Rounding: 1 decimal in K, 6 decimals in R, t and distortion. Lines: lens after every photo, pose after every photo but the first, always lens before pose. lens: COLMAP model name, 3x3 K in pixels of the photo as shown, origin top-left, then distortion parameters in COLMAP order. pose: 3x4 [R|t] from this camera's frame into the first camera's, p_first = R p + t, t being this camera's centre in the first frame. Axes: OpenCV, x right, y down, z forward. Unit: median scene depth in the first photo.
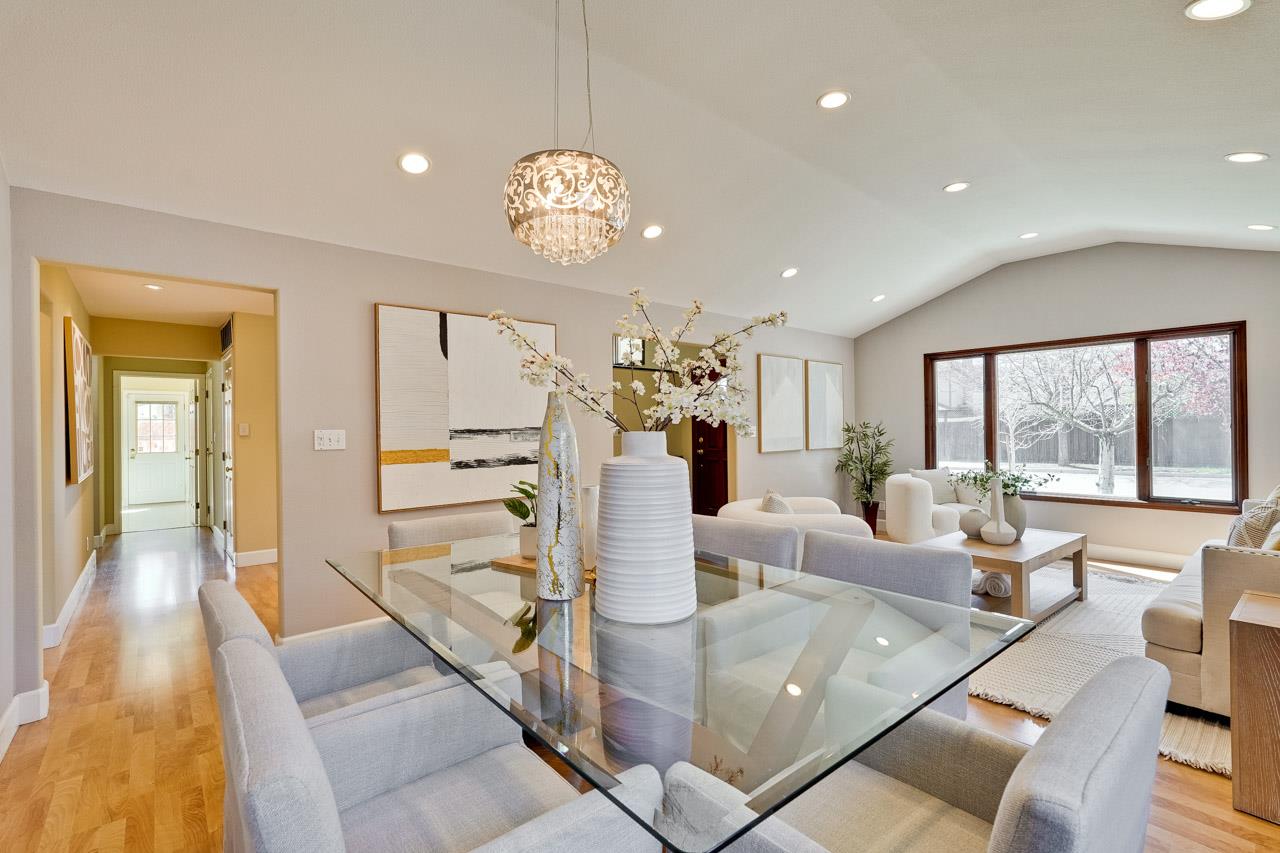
lens RADIAL K [[582.8, 0, 639.9], [0, 582.8, 427.1], [0, 0, 1]] dist [-0.003731, -0.000190]
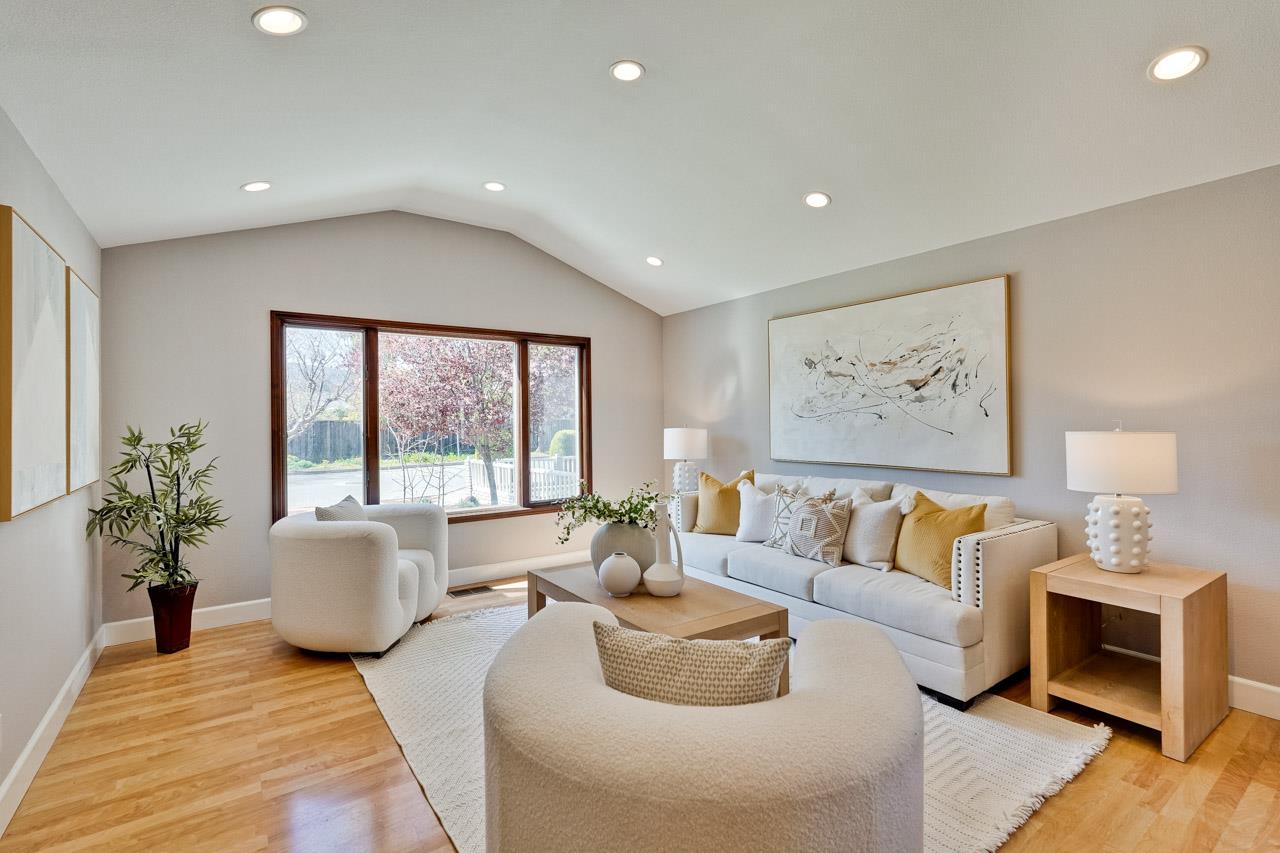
lens RADIAL K [[582.8, 0, 637.8], [0, 582.8, 420.8], [0, 0, 1]] dist [-0.003731, -0.000190]
pose [[0.094586, 0.009466, 0.995472, -0.070073], [0.002930, 0.999948, -0.009787, -0.006159], [-0.995512, 0.003842, 0.094554, 0.601500]]
